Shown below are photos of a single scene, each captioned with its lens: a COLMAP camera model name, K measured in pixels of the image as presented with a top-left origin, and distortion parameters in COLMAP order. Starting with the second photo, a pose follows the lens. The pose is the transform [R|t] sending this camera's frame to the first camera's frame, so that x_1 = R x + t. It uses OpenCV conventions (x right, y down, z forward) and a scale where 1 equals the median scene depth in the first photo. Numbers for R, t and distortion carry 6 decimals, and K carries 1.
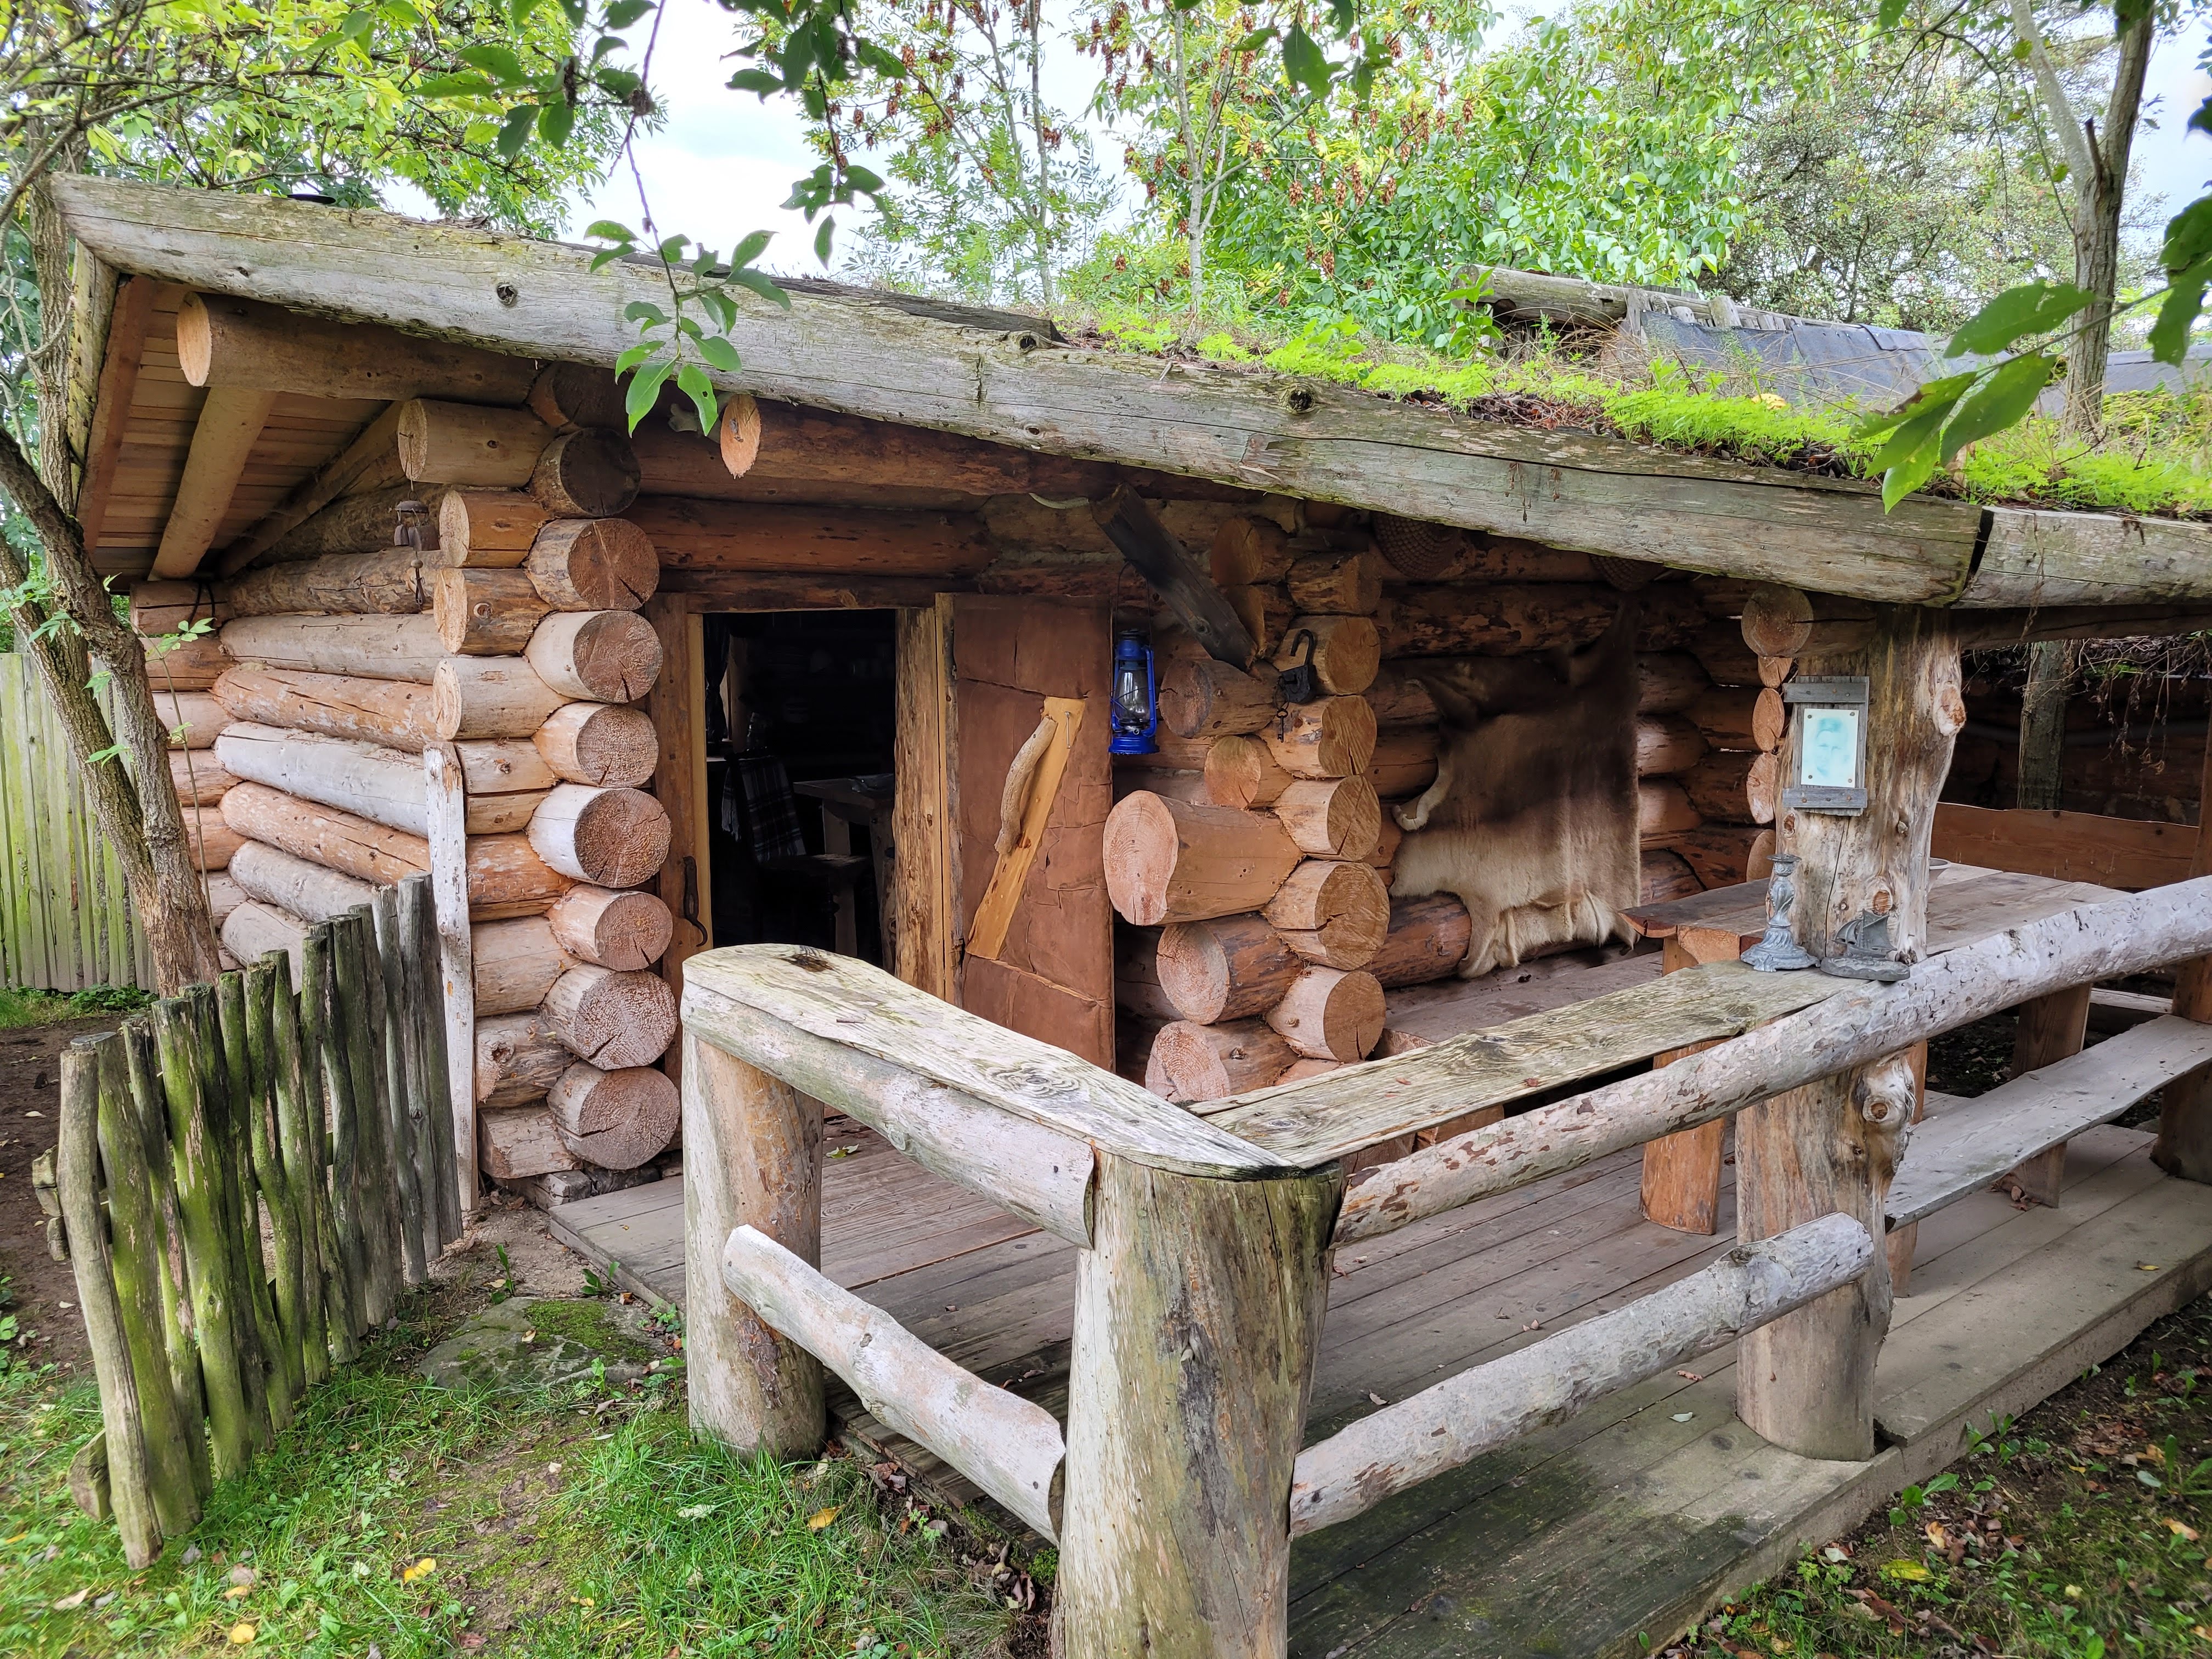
lens RADIAL K [[1691.9, 0, 1106.0], [0, 1691.9, 829.5], [0, 0, 1]] dist [0.010717, -0.000304]
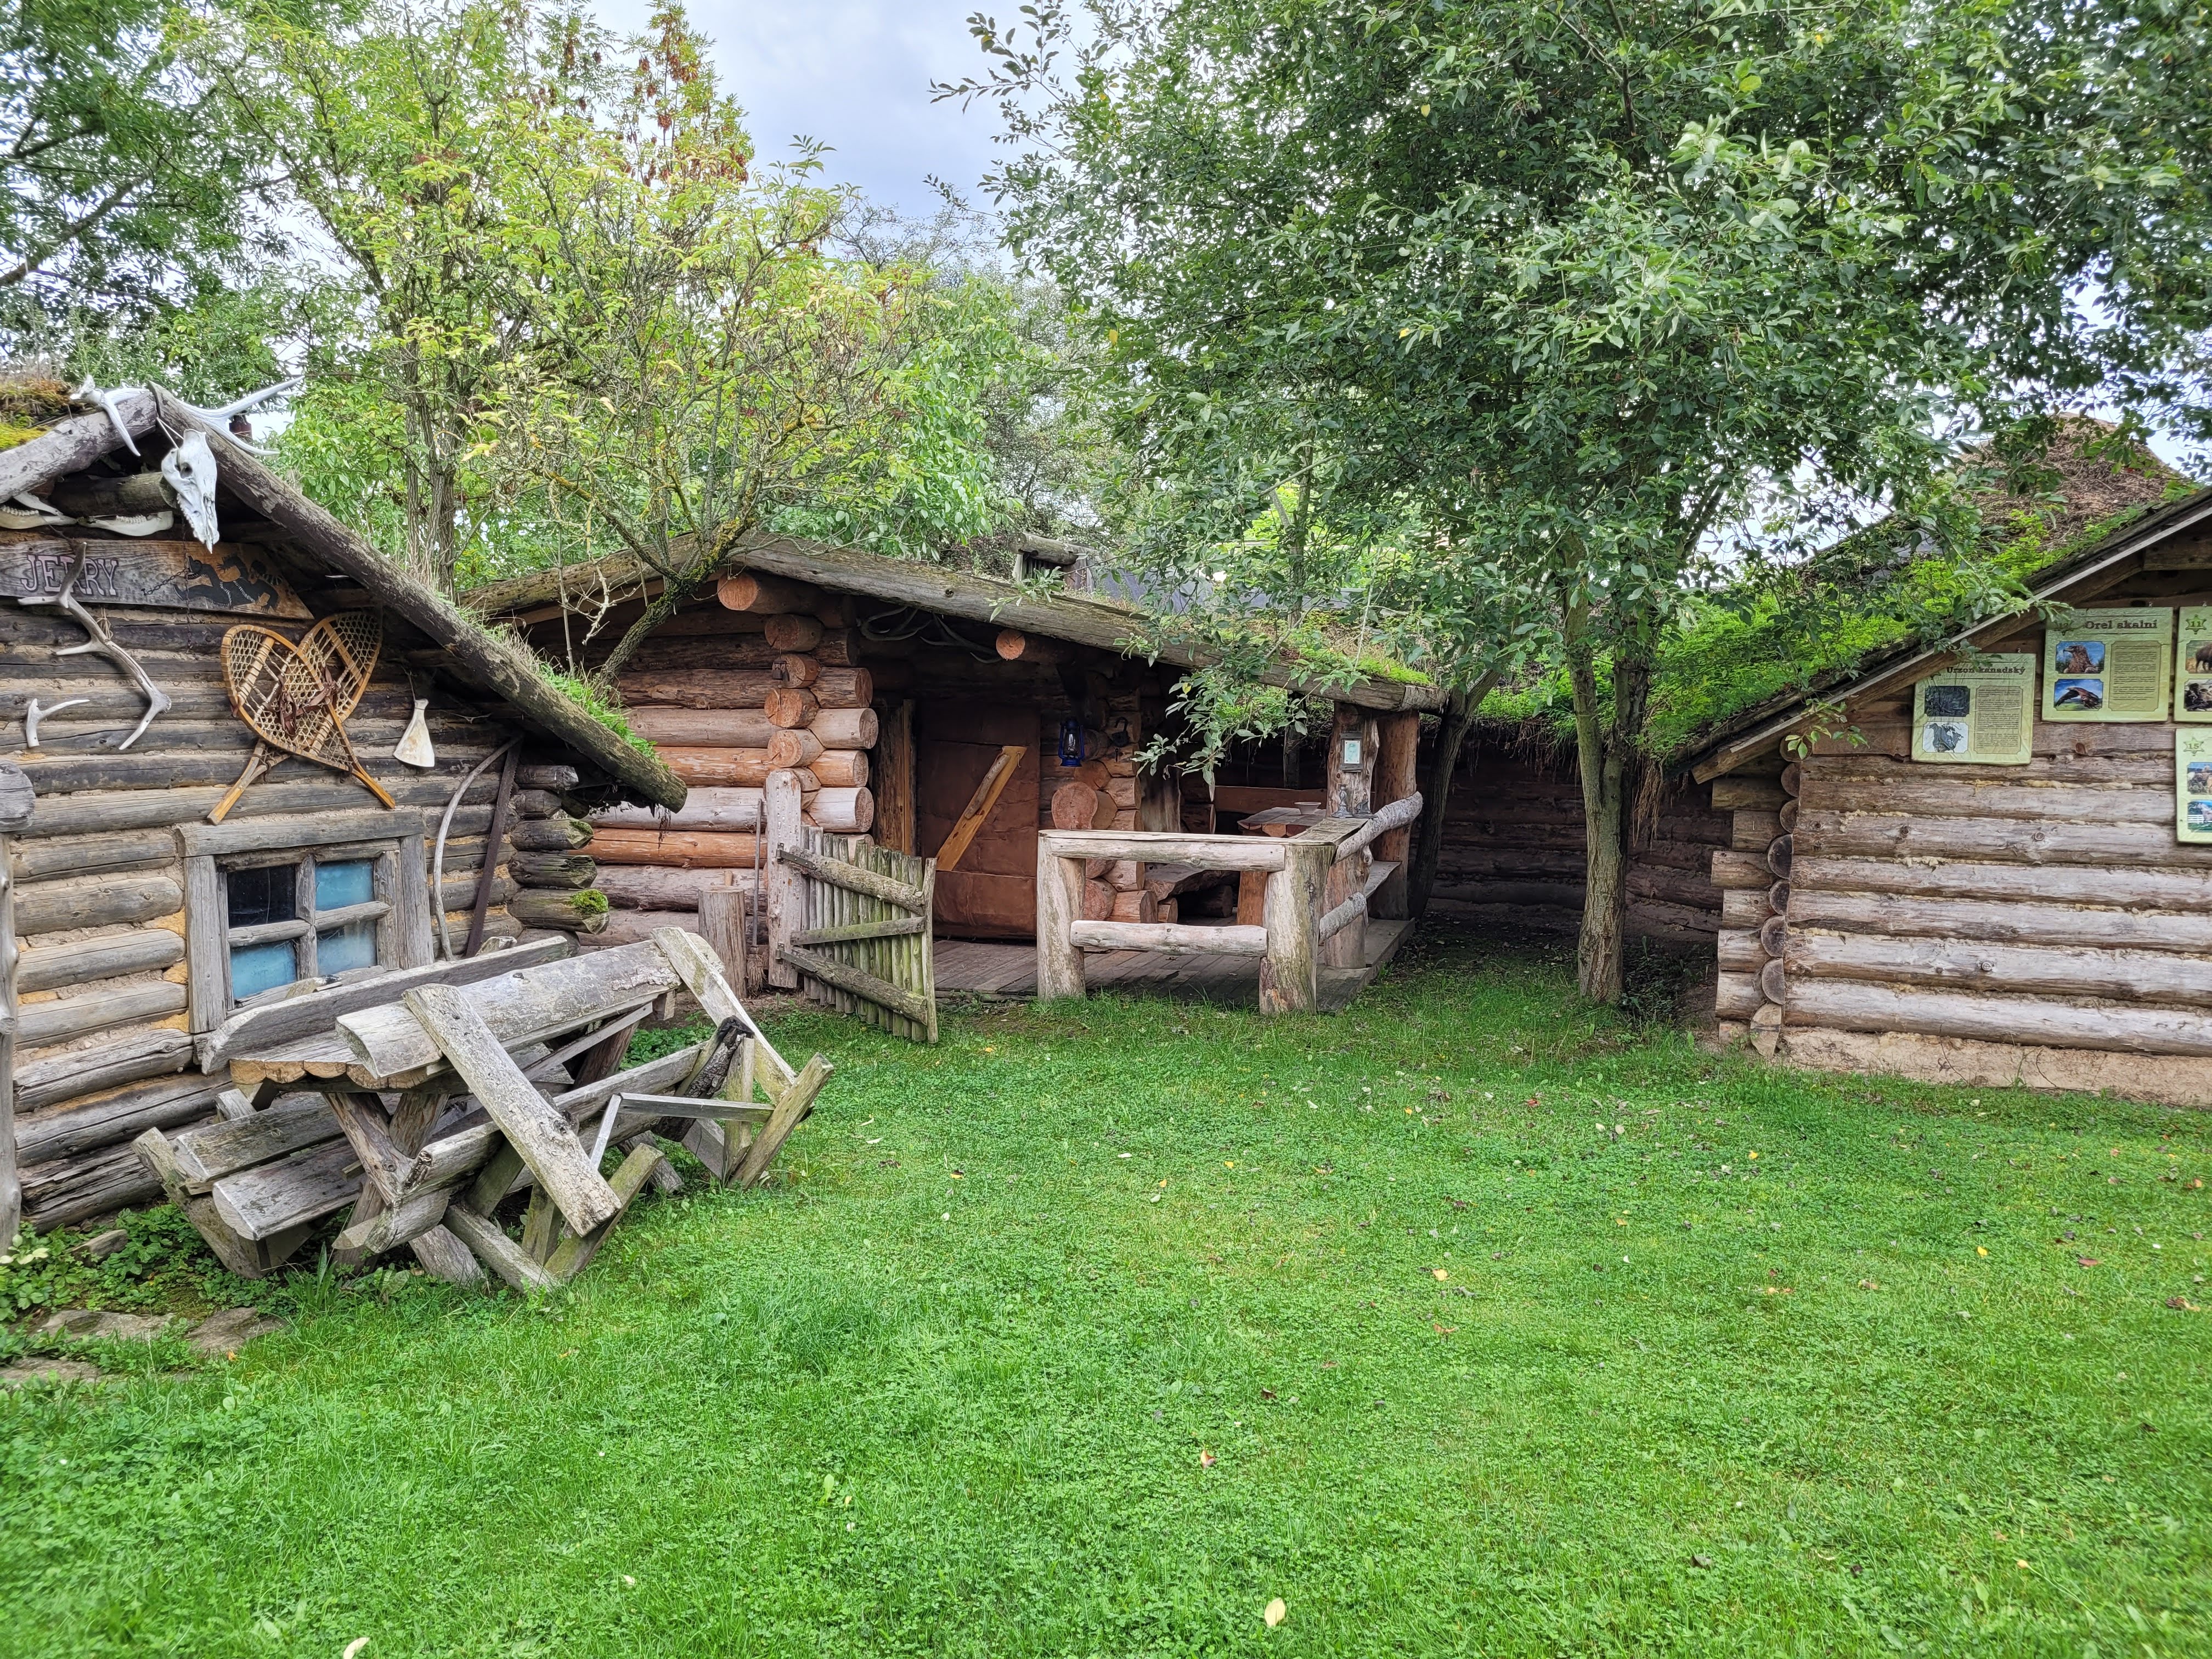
lens RADIAL K [[1619.7, 0, 1106.0], [0, 1619.7, 829.5], [0, 0, 1]] dist [-0.001265, -0.009308]
pose [[0.826898, -0.036707, 0.561152, -1.709545], [0.068363, 0.997028, -0.035518, 0.178653], [-0.558181, 0.067732, 0.826950, -1.322632]]
